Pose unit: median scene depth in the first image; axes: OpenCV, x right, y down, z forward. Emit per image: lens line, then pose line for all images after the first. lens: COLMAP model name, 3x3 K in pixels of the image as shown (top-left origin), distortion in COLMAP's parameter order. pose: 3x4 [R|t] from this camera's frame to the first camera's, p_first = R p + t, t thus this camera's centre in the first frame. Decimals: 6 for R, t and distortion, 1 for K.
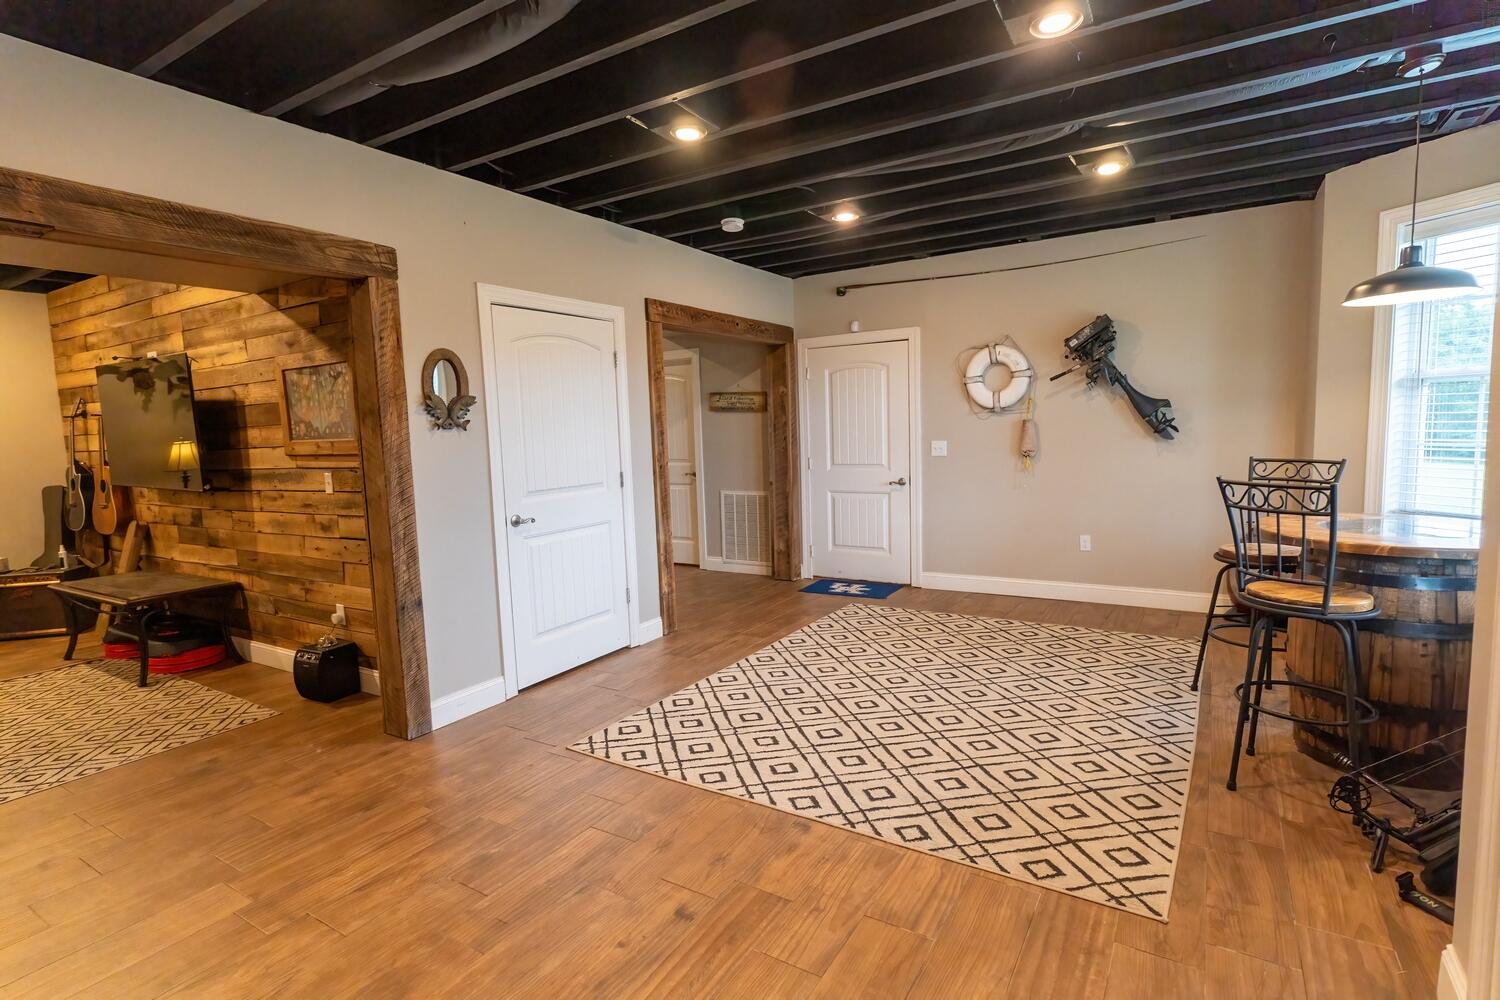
lens RADIAL K [[740.5, 0, 747.5], [0, 740.5, 500.4], [0, 0, 1]] dist [0.005433, -0.002337]
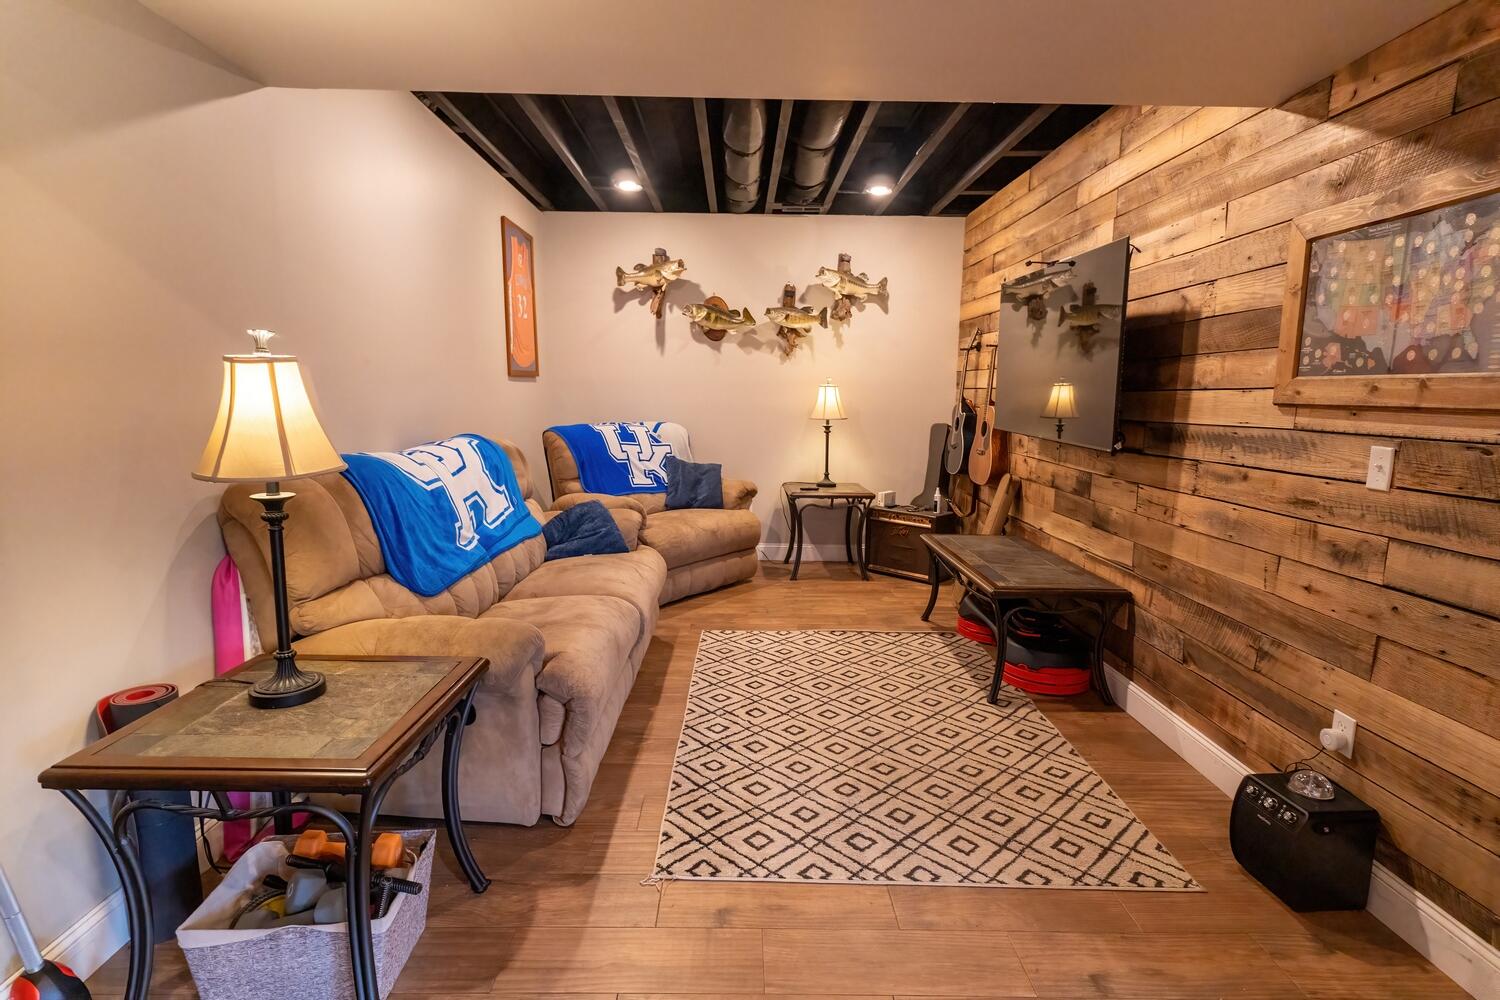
lens RADIAL K [[740.5, 0, 748.1], [0, 740.5, 497.2], [0, 0, 1]] dist [0.005433, -0.002337]
pose [[0.536391, 0.163624, -0.827957, -0.331782], [-0.119345, 0.985874, 0.117514, -0.010513], [0.835489, 0.035779, 0.548341, 0.345654]]
